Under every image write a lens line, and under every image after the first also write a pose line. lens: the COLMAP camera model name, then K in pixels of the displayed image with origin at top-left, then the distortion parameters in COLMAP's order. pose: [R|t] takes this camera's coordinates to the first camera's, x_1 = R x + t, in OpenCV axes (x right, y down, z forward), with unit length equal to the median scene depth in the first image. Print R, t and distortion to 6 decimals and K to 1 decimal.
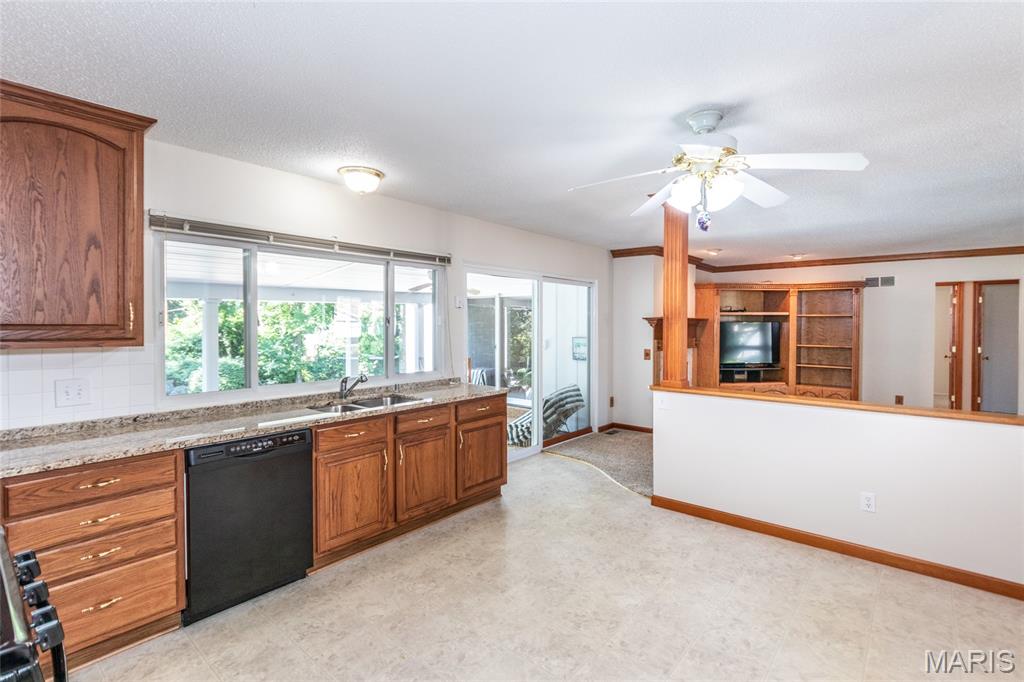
lens RADIAL K [[482.4, 0, 521.0], [0, 482.4, 329.4], [0, 0, 1]] dist [0.002372, -0.002004]
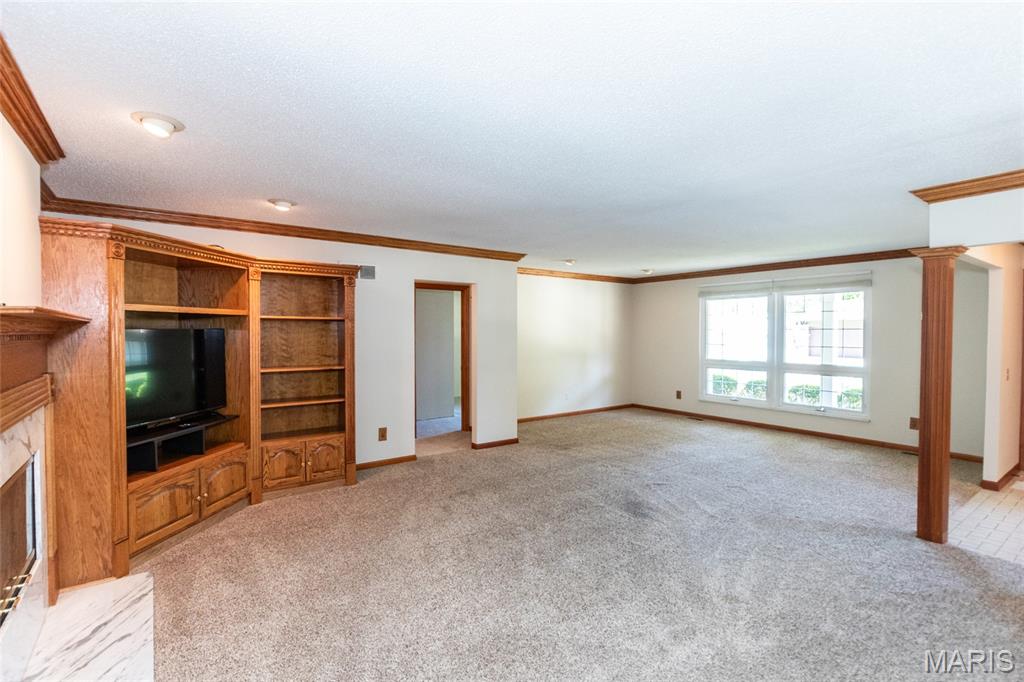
lens RADIAL K [[482.4, 0, 507.4], [0, 482.4, 341.7], [0, 0, 1]] dist [0.002372, -0.002004]
pose [[0.238099, -0.024764, 0.970925, 0.158877], [0.014187, 0.999657, 0.022018, -0.013046], [-0.971137, 0.008532, 0.238368, 0.896833]]
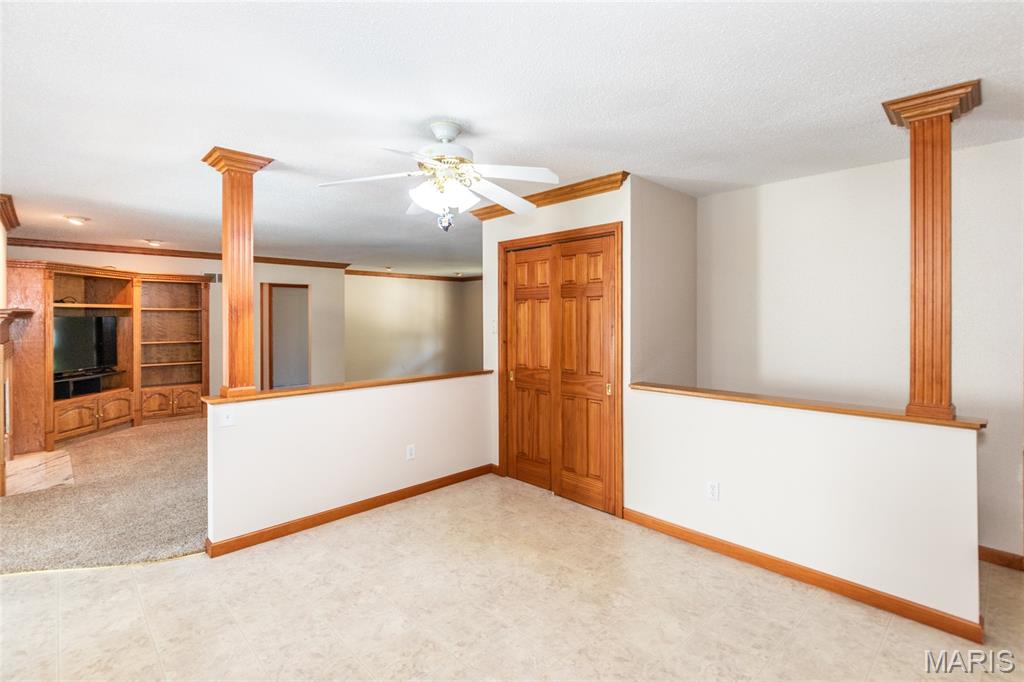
lens RADIAL K [[482.4, 0, 508.7], [0, 482.4, 317.2], [0, 0, 1]] dist [0.002372, -0.002004]
pose [[0.111663, -0.002333, 0.993743, -0.337774], [0.019814, 0.999804, 0.000120, -0.001240], [-0.993549, 0.019676, 0.111688, 0.359046]]
